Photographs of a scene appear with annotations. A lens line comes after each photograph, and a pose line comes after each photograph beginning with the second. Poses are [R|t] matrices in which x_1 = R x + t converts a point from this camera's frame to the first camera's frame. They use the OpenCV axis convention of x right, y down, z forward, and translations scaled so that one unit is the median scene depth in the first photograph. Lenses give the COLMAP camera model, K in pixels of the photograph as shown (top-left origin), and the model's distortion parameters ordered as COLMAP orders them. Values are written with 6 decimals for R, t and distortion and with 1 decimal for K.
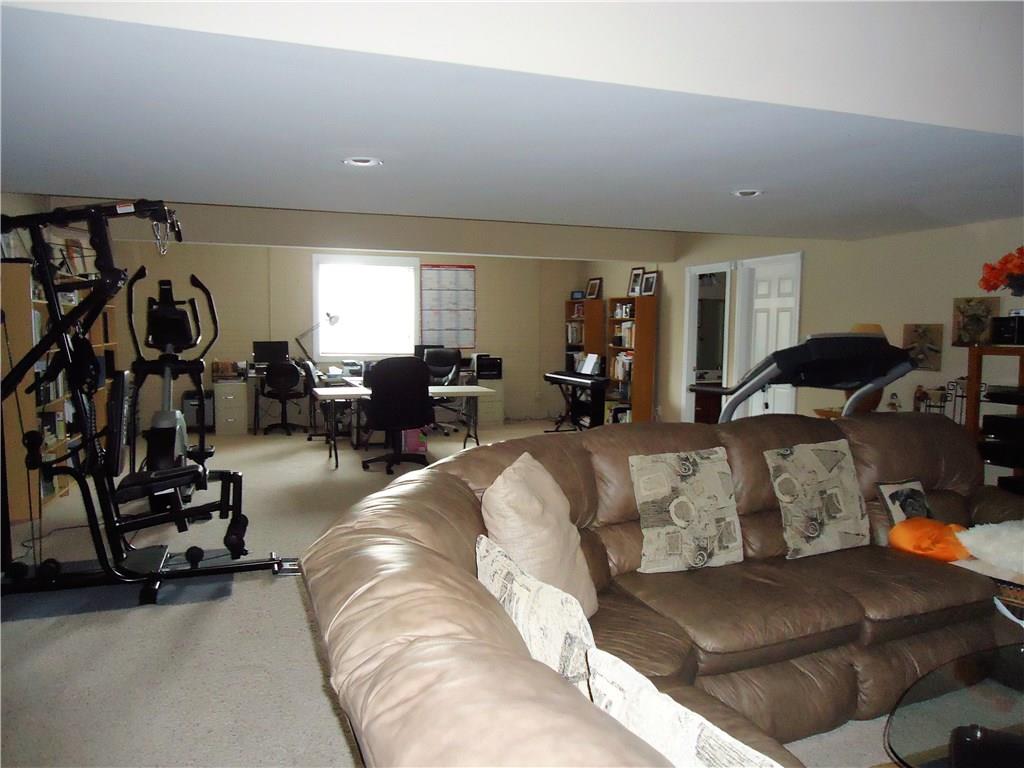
lens RADIAL K [[742.6, 0, 510.3], [0, 742.6, 386.2], [0, 0, 1]] dist [0.000767, -0.009751]
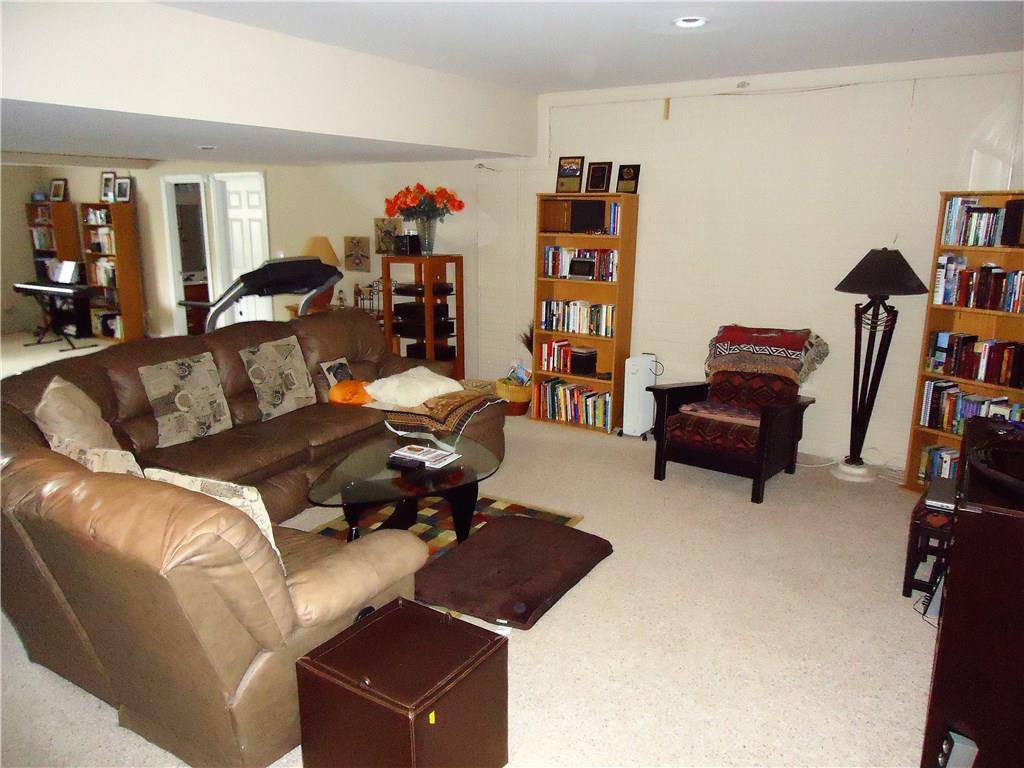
lens RADIAL K [[742.6, 0, 509.4], [0, 742.6, 383.4], [0, 0, 1]] dist [0.000767, -0.009751]
pose [[0.792497, -0.147082, 0.591875, -0.068646], [0.054942, 0.983756, 0.170899, -0.044981], [-0.607396, -0.102918, 0.787704, -0.303827]]
